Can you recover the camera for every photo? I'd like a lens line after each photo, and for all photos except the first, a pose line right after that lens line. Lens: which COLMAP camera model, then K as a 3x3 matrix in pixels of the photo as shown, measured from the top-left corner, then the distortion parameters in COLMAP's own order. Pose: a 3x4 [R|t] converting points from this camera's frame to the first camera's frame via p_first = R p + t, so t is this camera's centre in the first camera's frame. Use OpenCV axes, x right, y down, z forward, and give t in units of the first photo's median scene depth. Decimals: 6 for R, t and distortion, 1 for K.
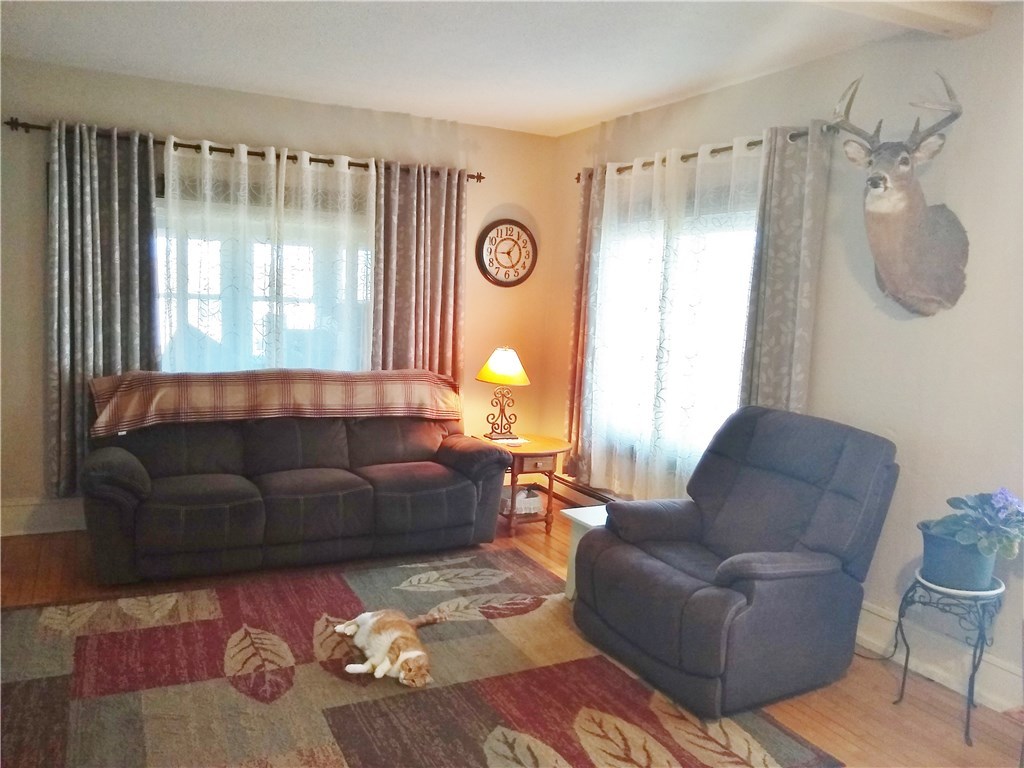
lens RADIAL K [[806.0, 0, 515.1], [0, 806.0, 378.8], [0, 0, 1]] dist [0.005718, -0.008810]
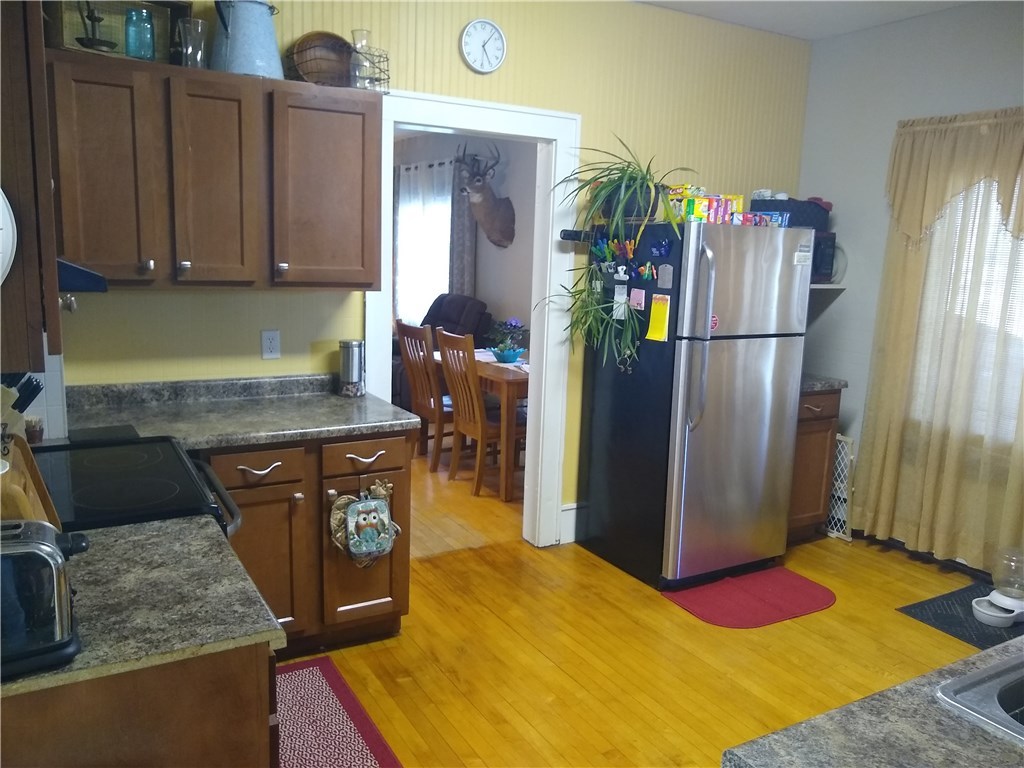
lens RADIAL K [[806.0, 0, 515.1], [0, 806.0, 378.8], [0, 0, 1]] dist [0.005718, -0.008810]
pose [[0.998764, -0.021736, 0.044706, 0.309386], [0.018869, 0.997798, 0.063581, 0.102924], [-0.045990, -0.062659, 0.996975, -0.897006]]
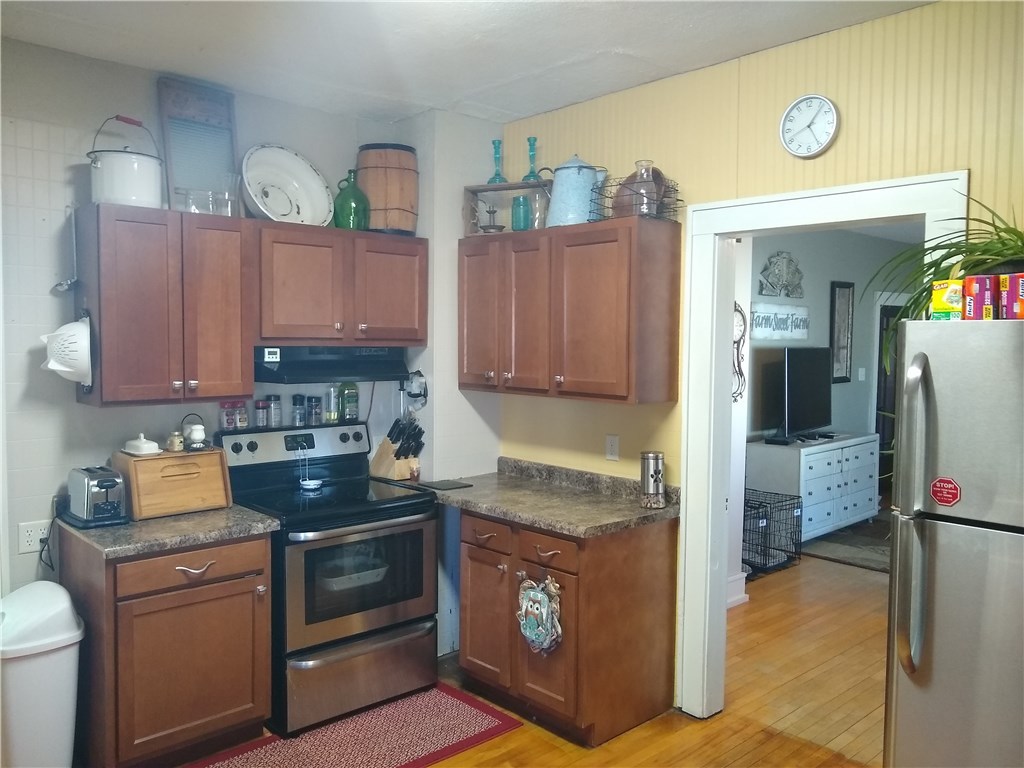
lens RADIAL K [[806.0, 0, 515.1], [0, 806.0, 378.8], [0, 0, 1]] dist [0.005718, -0.008810]
pose [[0.273484, 0.002993, -0.961872, 0.853409], [-0.097722, 0.994907, -0.024689, 0.076105], [0.956900, 0.100748, 0.272384, -0.507041]]
